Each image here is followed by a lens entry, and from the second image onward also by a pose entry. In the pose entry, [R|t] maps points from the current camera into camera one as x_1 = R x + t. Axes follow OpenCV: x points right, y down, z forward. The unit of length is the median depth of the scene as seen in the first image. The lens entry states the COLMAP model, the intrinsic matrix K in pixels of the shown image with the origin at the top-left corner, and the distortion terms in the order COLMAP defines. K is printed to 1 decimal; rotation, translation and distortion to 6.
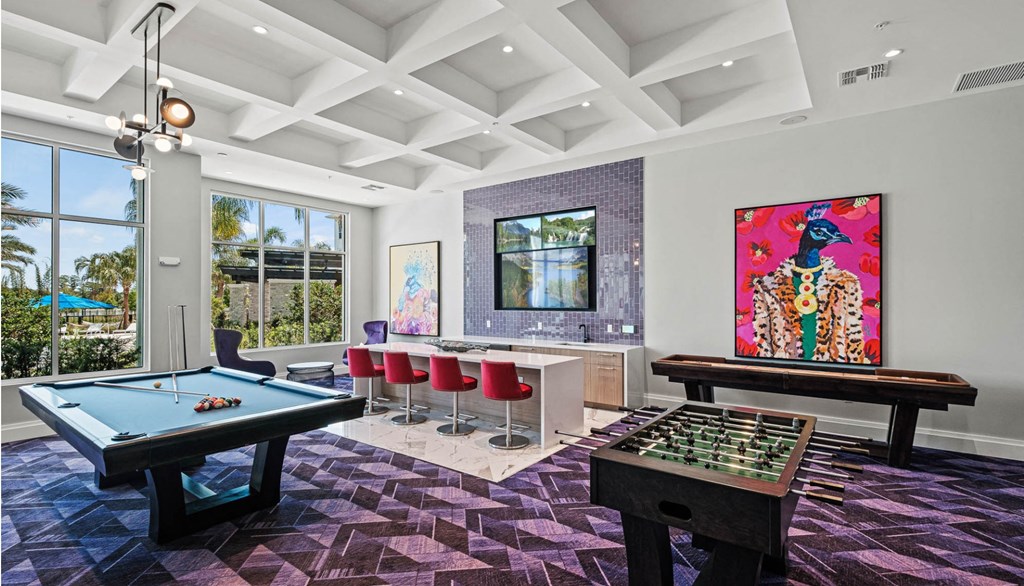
lens RADIAL K [[468.5, 0, 517.1], [0, 468.5, 267.4], [0, 0, 1]] dist [-0.011455, -0.000470]
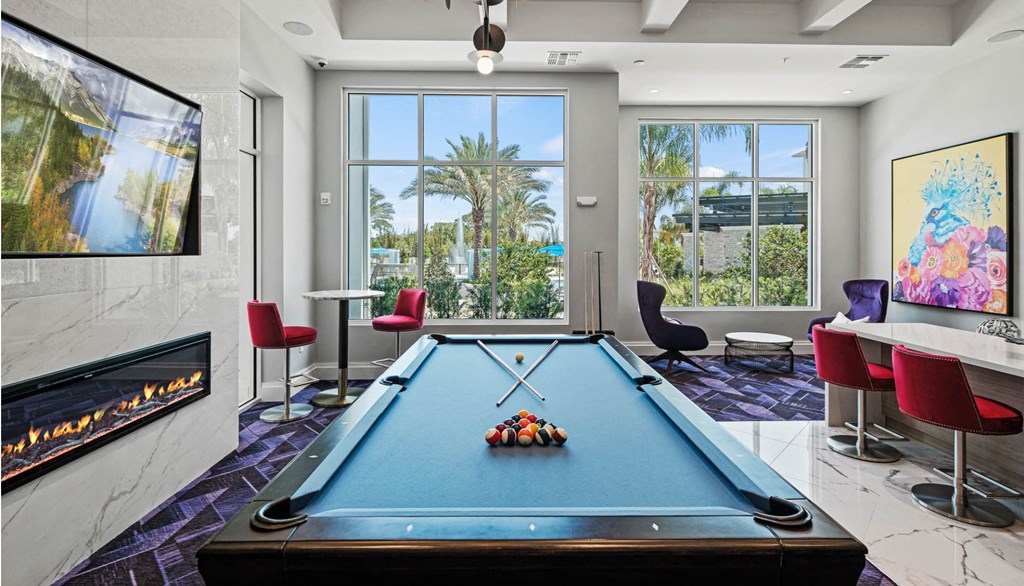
lens RADIAL K [[468.5, 0, 517.1], [0, 468.5, 267.4], [0, 0, 1]] dist [-0.011455, -0.000470]
pose [[0.603684, 0.030291, -0.796648, -0.087108], [0.053354, 0.995502, 0.078283, 0.023914], [0.795436, -0.089763, 0.599353, 0.253466]]
